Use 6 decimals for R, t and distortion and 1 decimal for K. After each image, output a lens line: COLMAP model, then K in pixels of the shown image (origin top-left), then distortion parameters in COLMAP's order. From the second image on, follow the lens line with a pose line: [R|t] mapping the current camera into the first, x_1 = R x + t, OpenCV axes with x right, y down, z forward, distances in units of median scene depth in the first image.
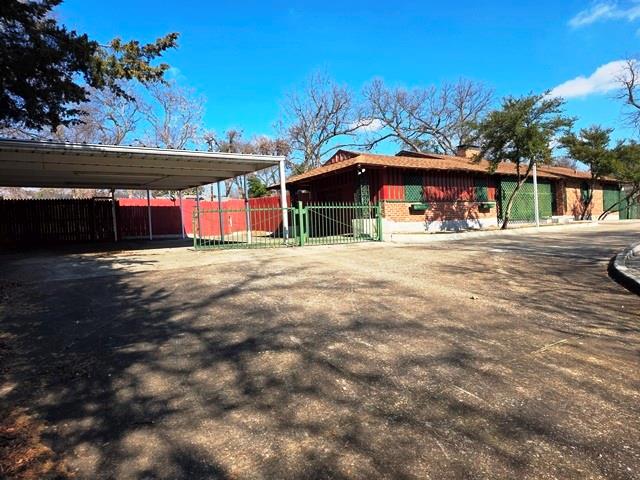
lens RADIAL K [[428.2, 0, 321.1], [0, 428.2, 240.1], [0, 0, 1]] dist [0.100379, -0.072710]
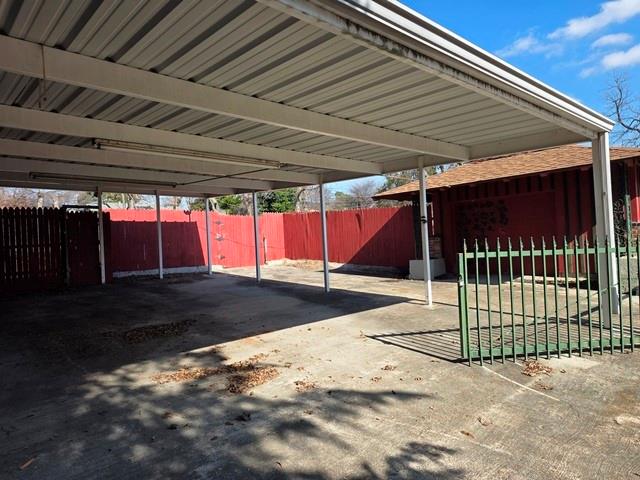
lens RADIAL K [[428.2, 0, 321.1], [0, 428.2, 240.1], [0, 0, 1]] dist [0.100379, -0.072710]
pose [[0.990724, 0.015389, 0.135014, -0.430422], [-0.011786, 0.999554, -0.027449, -0.066480], [-0.135376, 0.025604, 0.990463, 0.633342]]
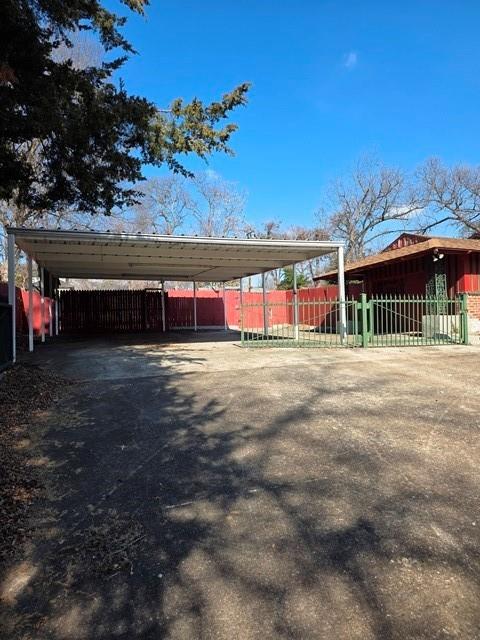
lens RADIAL K [[425.3, 0, 240.5], [0, 425.3, 321.5], [0, 0, 1]] dist [0.141516, -0.185770]
pose [[0.966440, 0.024945, -0.255677, -0.067734], [-0.030201, 0.999405, -0.016654, -0.015691], [0.255110, 0.023816, 0.966619, 0.128507]]
